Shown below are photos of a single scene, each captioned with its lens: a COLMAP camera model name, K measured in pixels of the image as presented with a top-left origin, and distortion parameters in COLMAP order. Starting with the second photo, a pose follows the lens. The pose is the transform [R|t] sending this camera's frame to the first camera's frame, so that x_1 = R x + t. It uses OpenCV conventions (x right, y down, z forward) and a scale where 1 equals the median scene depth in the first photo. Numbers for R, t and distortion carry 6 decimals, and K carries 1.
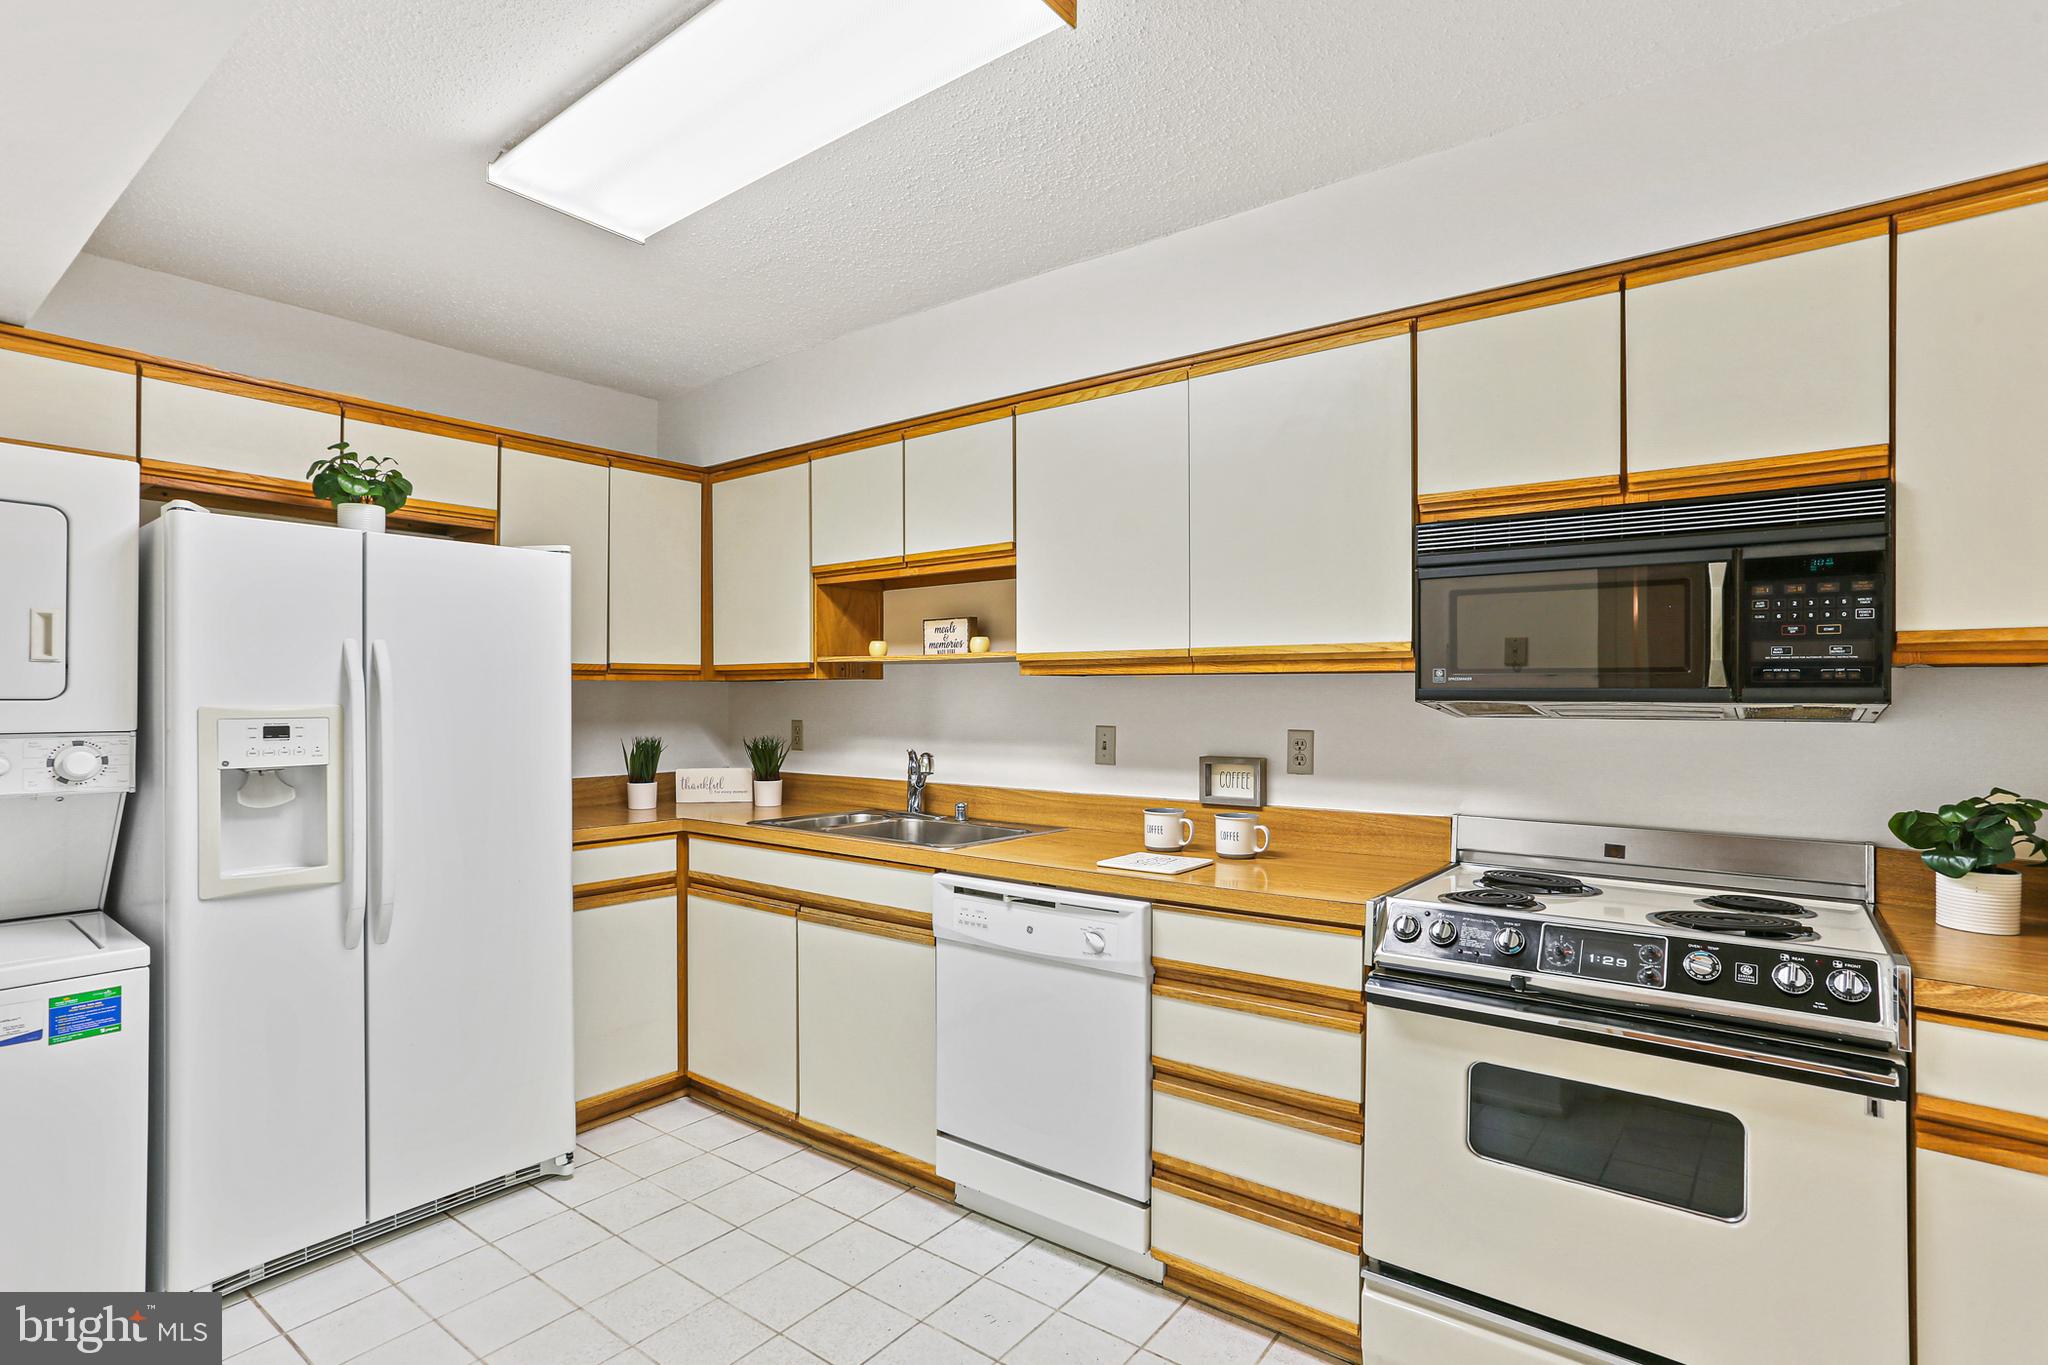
lens RADIAL K [[1002.9, 0, 1022.6], [0, 1002.9, 690.6], [0, 0, 1]] dist [-0.035551, 0.005324]
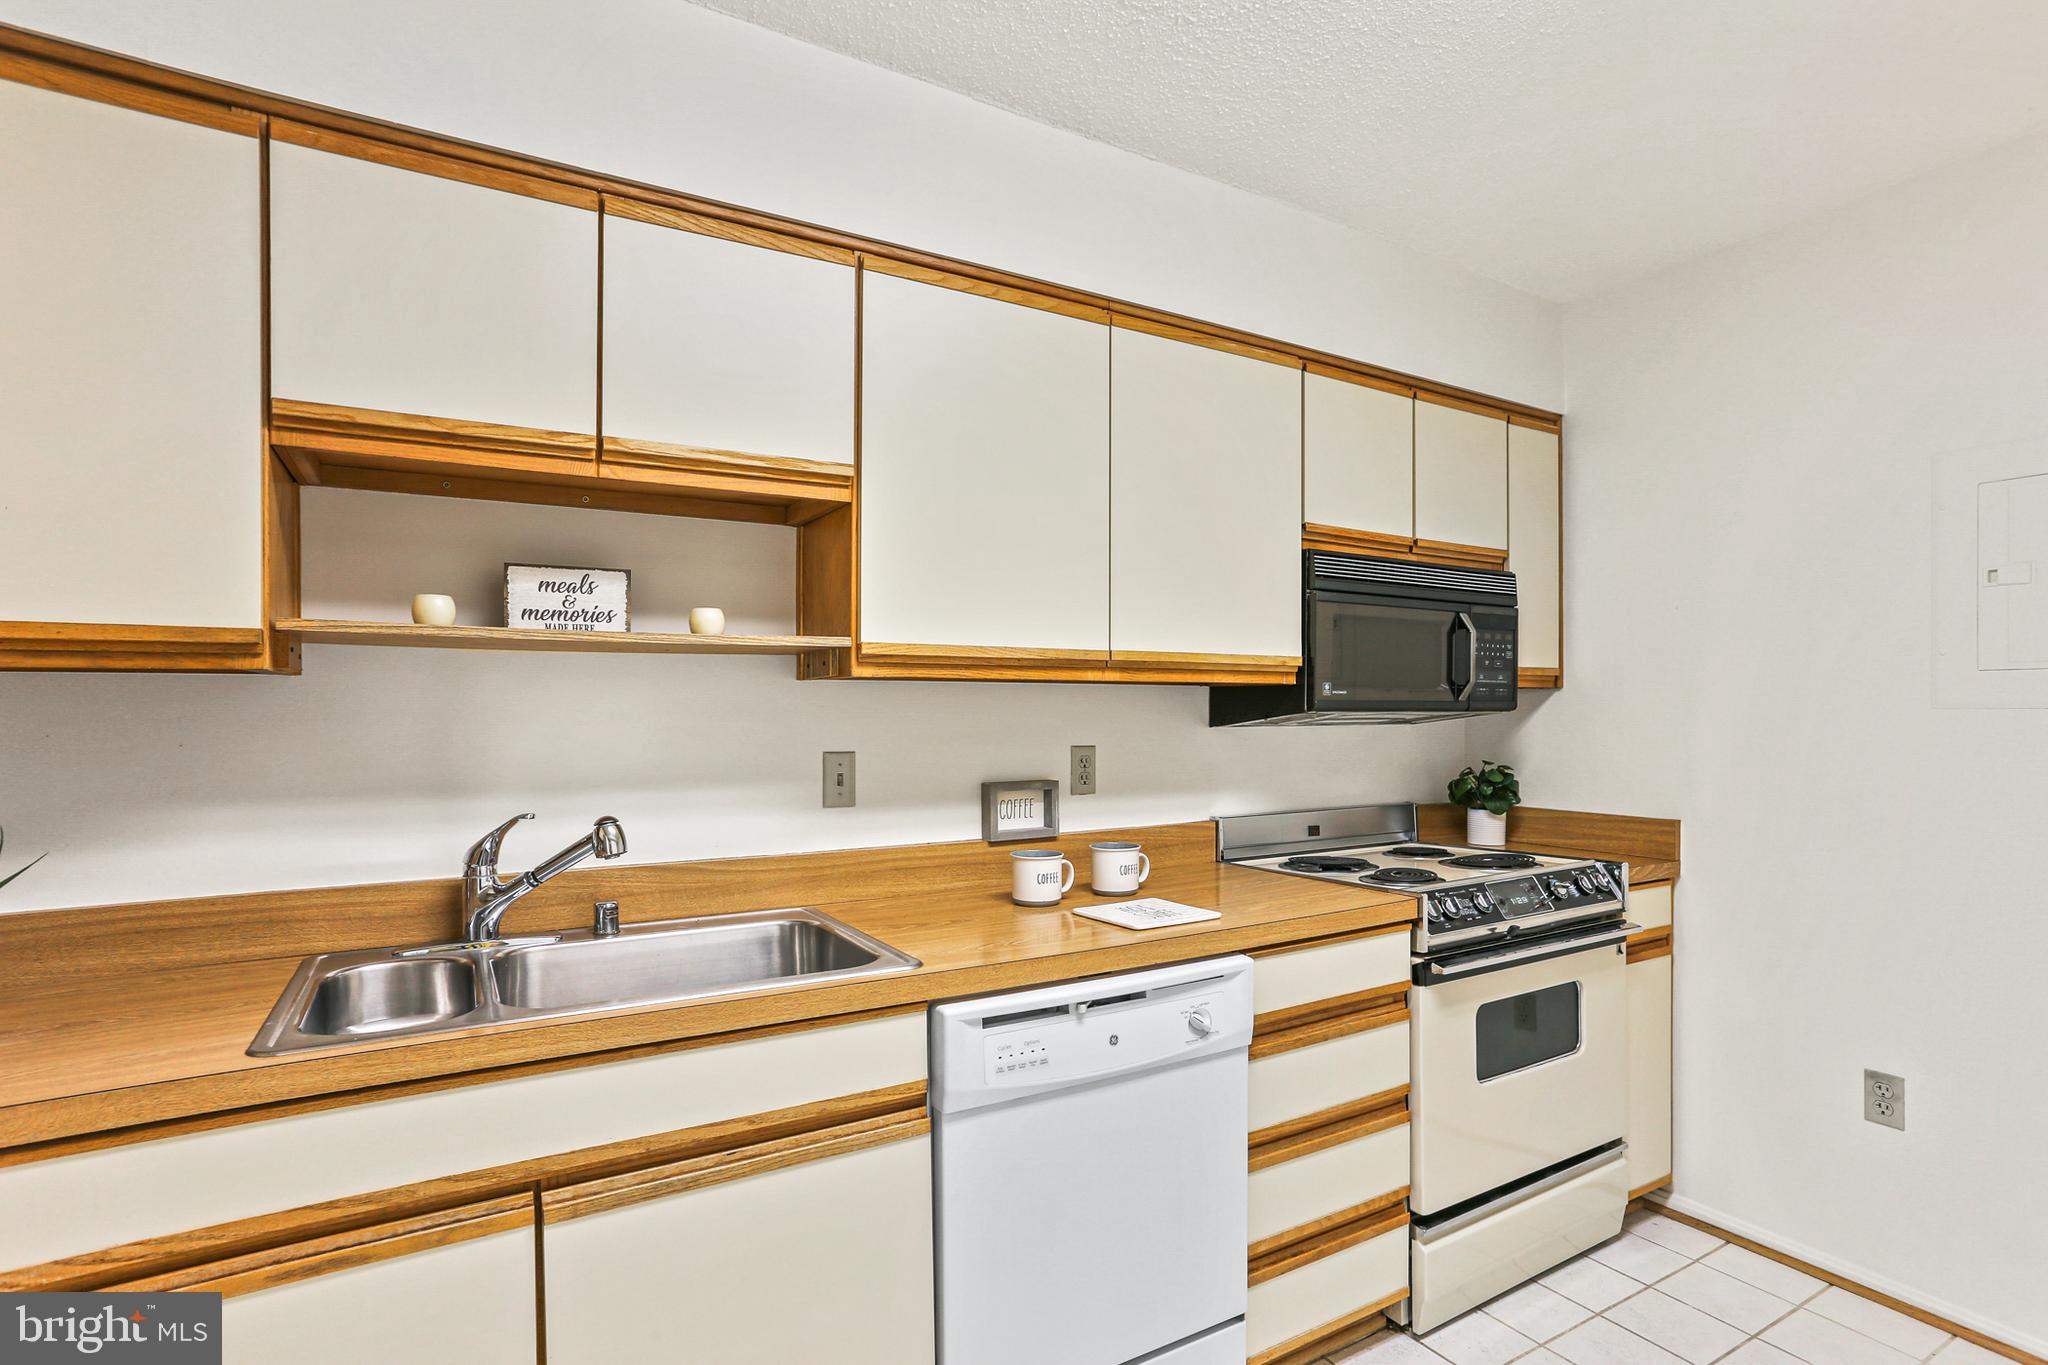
lens RADIAL K [[1002.9, 0, 1042.2], [0, 1002.9, 715.7], [0, 0, 1]] dist [-0.035551, 0.005324]
pose [[0.373608, -0.006134, 0.927566, -0.703673], [-0.000300, 0.999977, 0.006734, 0.007123], [-0.927587, -0.002794, 0.373598, 0.837238]]
